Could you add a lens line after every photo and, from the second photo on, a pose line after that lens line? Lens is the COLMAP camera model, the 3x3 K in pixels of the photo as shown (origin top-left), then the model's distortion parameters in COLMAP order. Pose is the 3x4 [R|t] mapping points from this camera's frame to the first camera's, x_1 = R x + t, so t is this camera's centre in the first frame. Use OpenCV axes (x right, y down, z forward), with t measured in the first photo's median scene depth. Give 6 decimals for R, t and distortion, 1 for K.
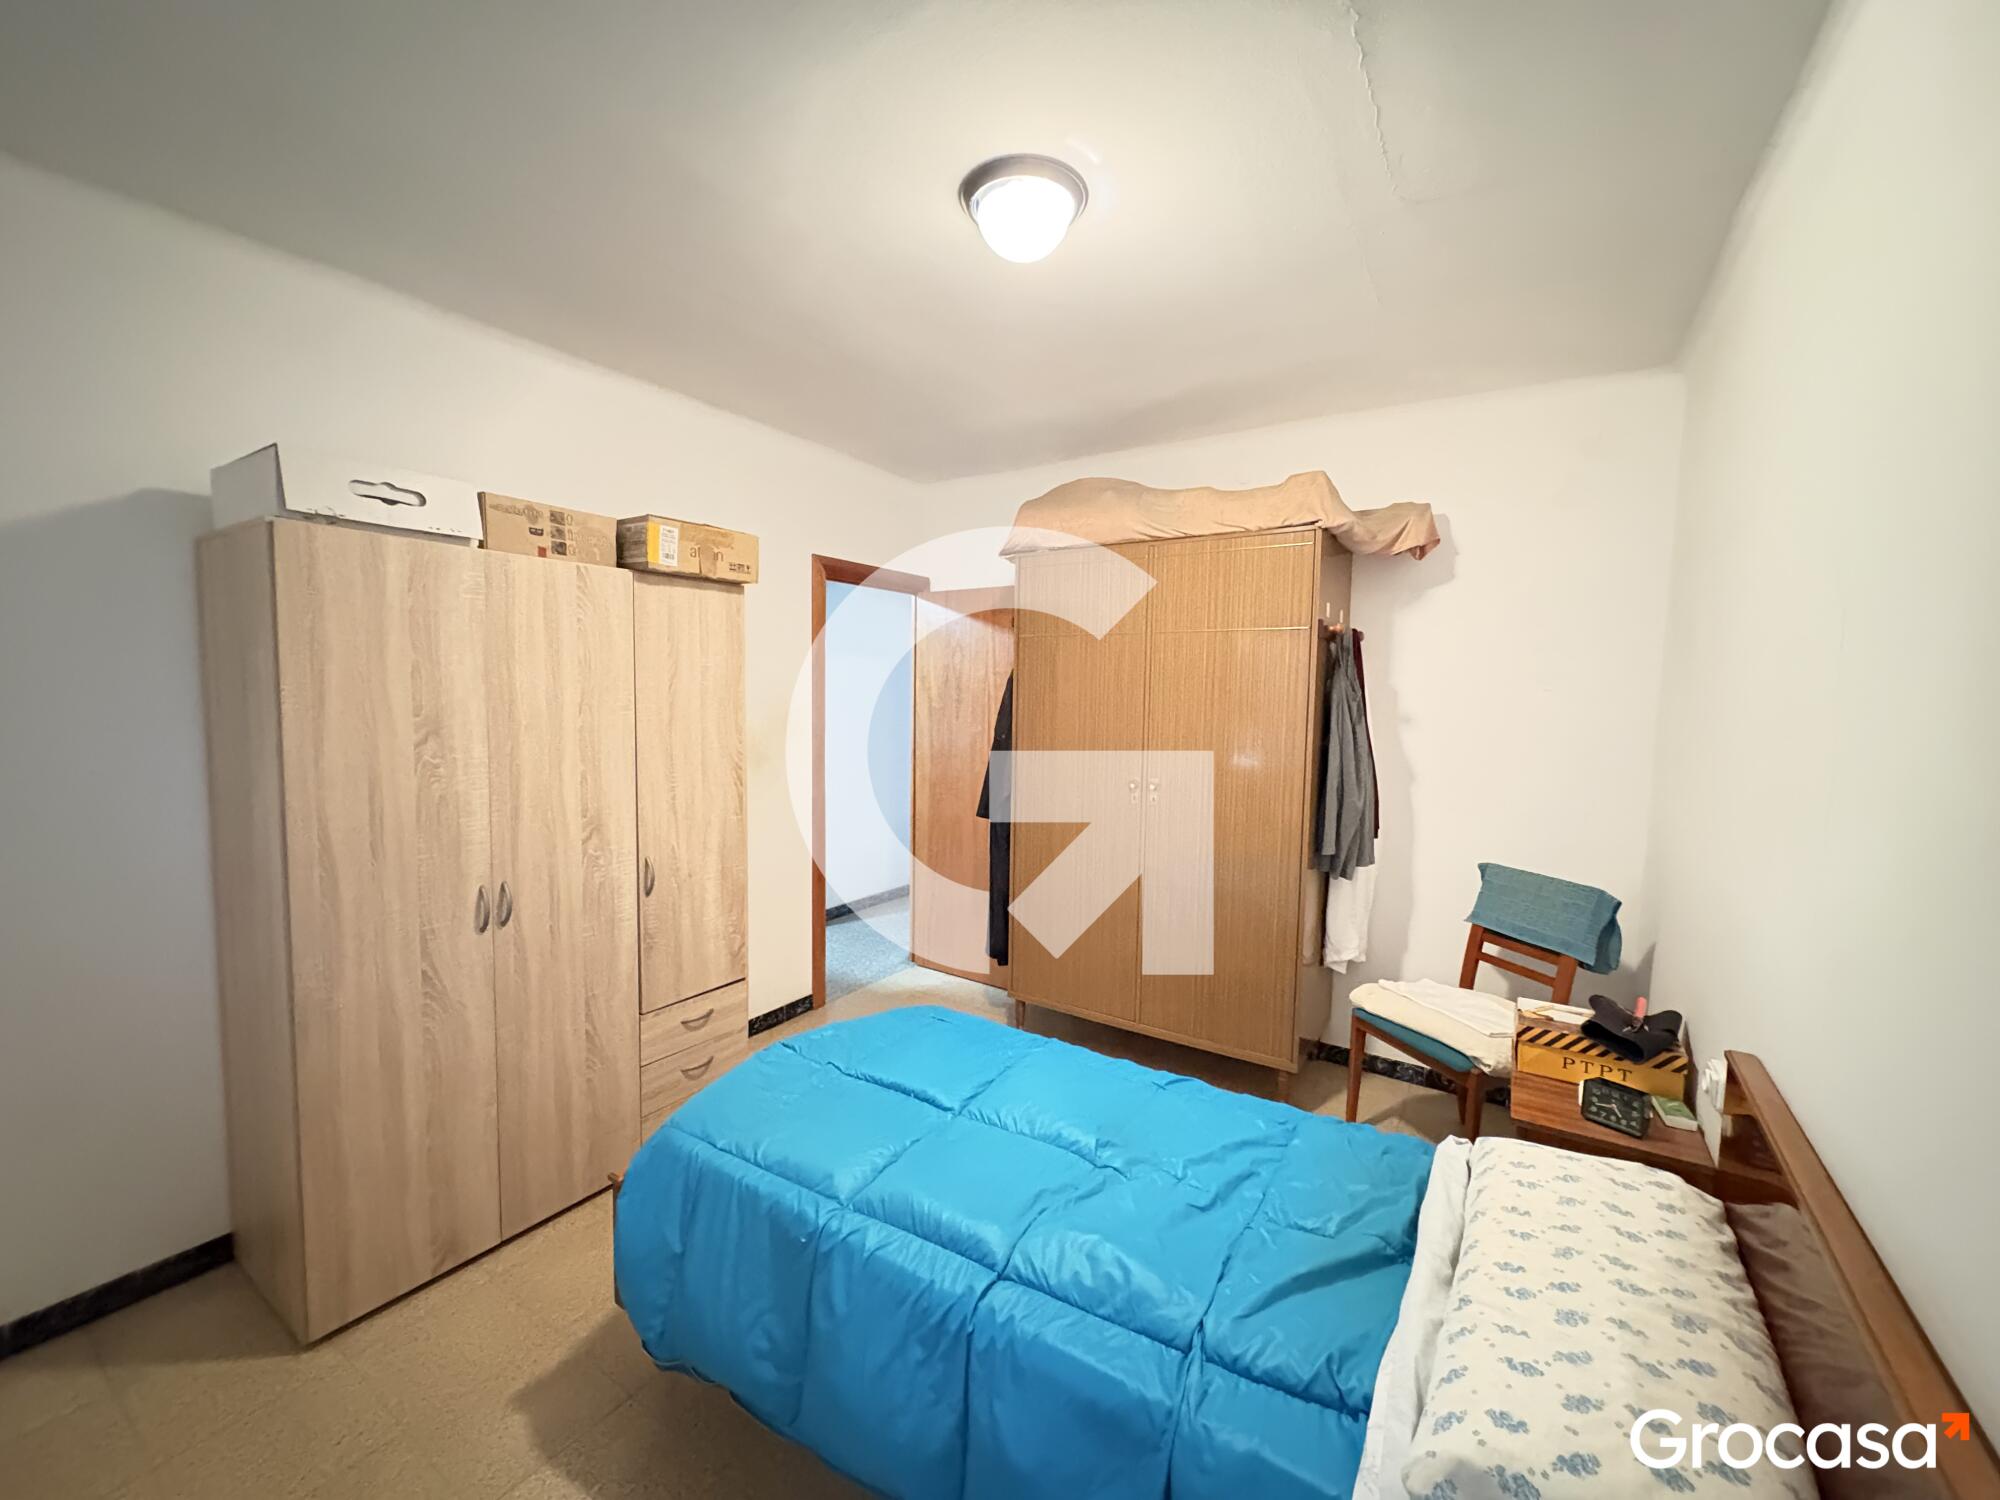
lens RADIAL K [[798.7, 0, 997.1], [0, 798.7, 749.9], [0, 0, 1]] dist [0.000534, 0.000338]
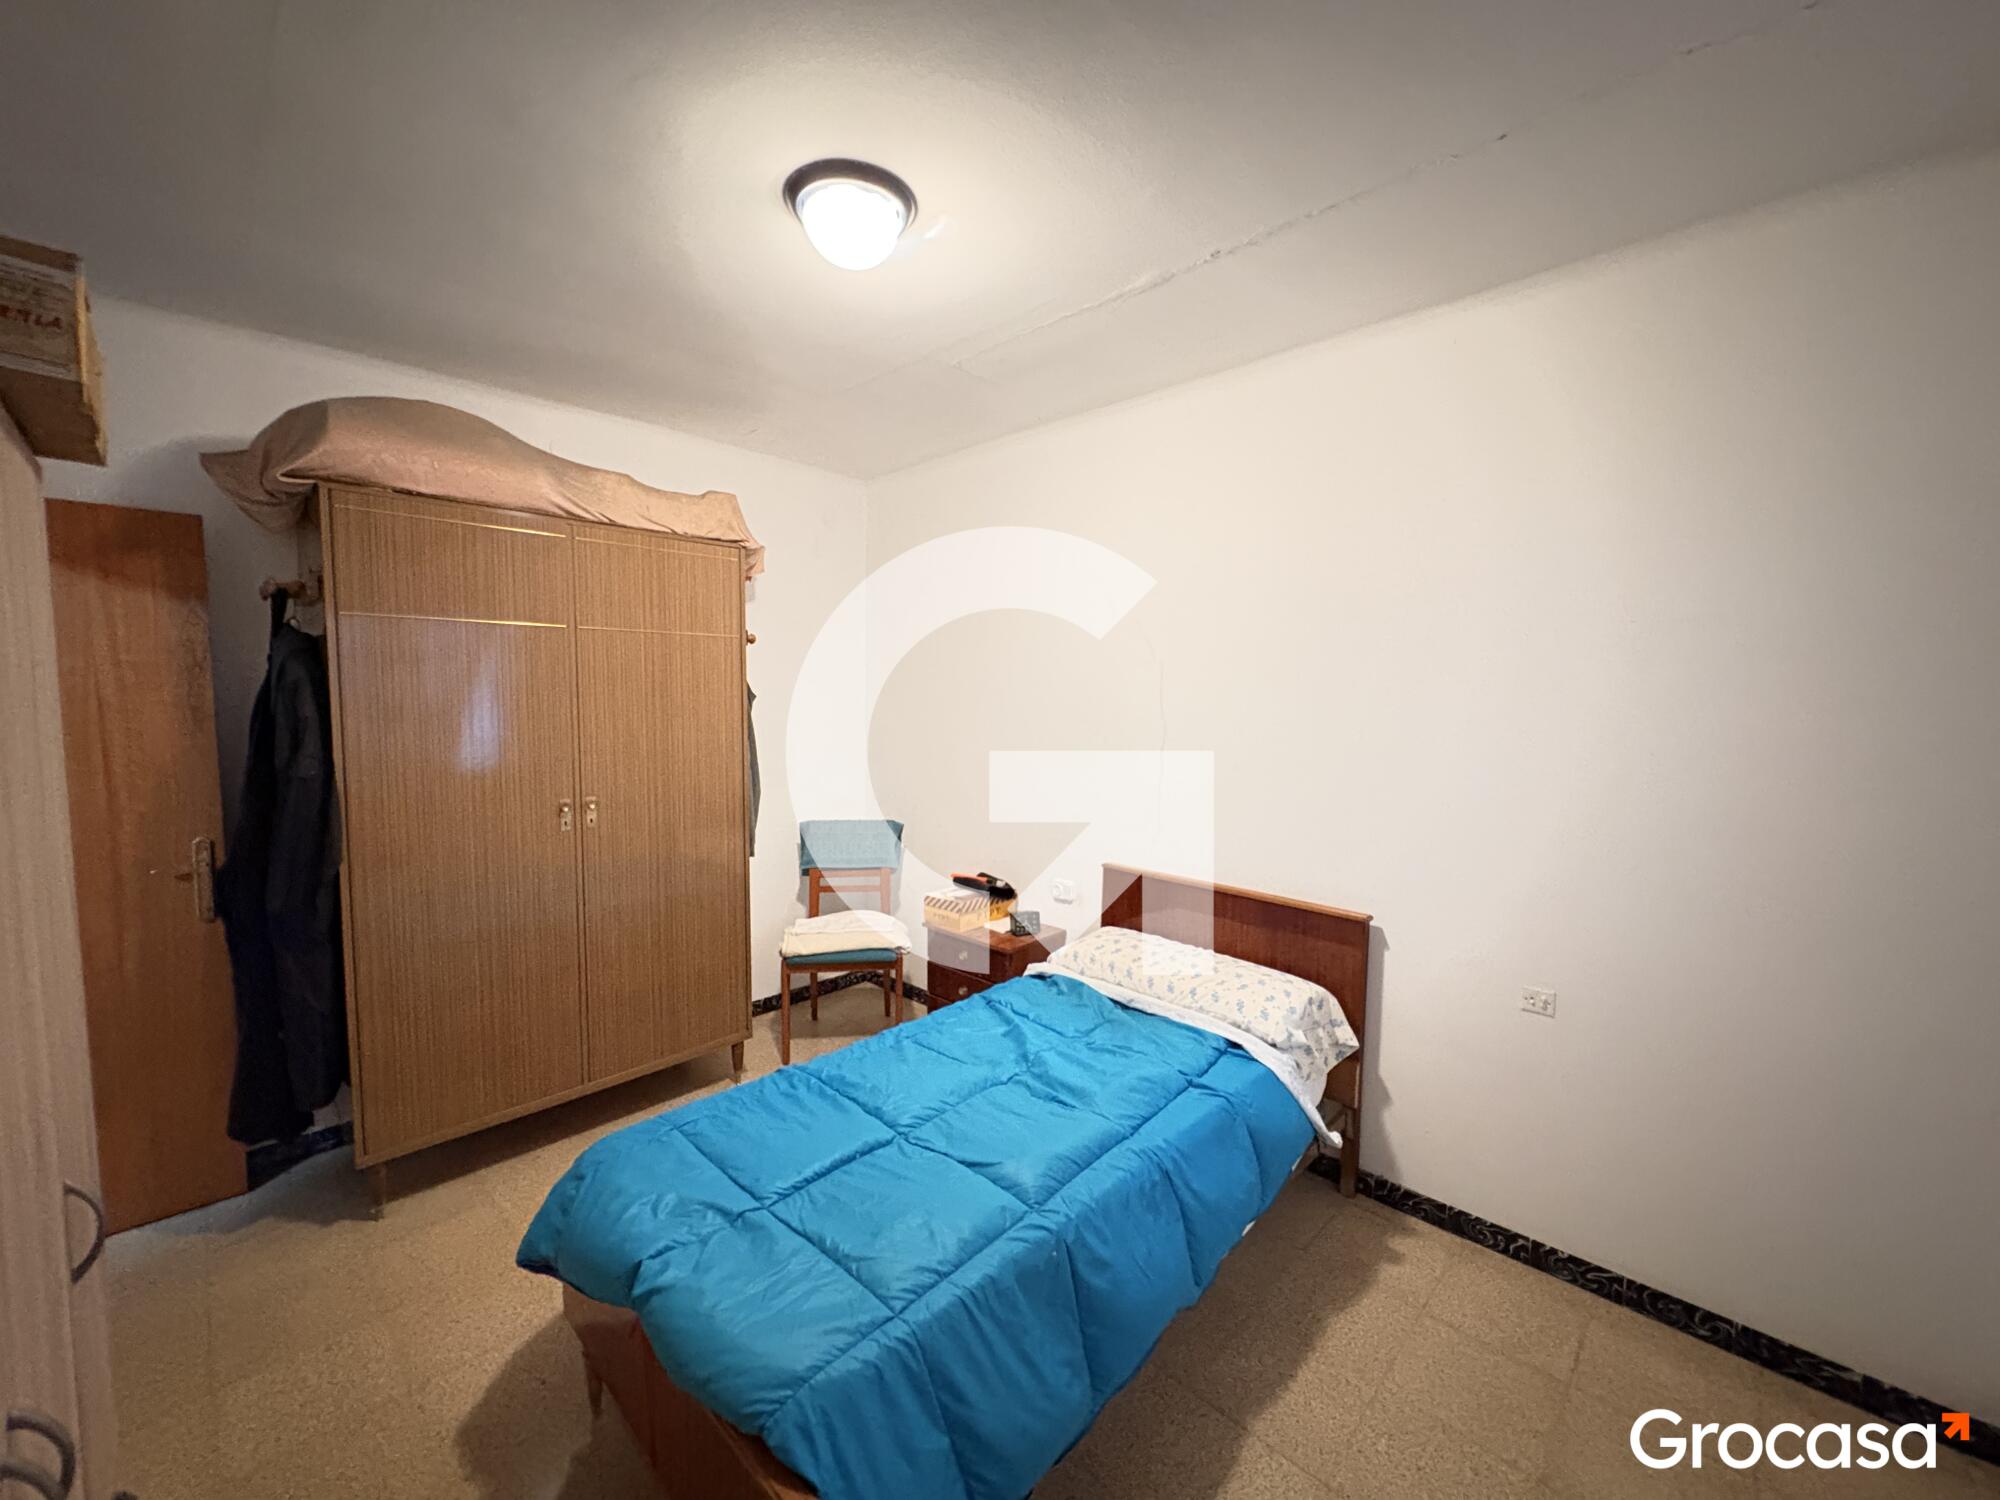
lens RADIAL K [[798.7, 0, 997.1], [0, 798.7, 749.9], [0, 0, 1]] dist [0.000534, 0.000338]
pose [[0.178293, -0.086385, 0.980178, -0.906865], [0.058056, 0.995327, 0.077160, -0.087811], [-0.982263, 0.043148, 0.182475, 0.641718]]
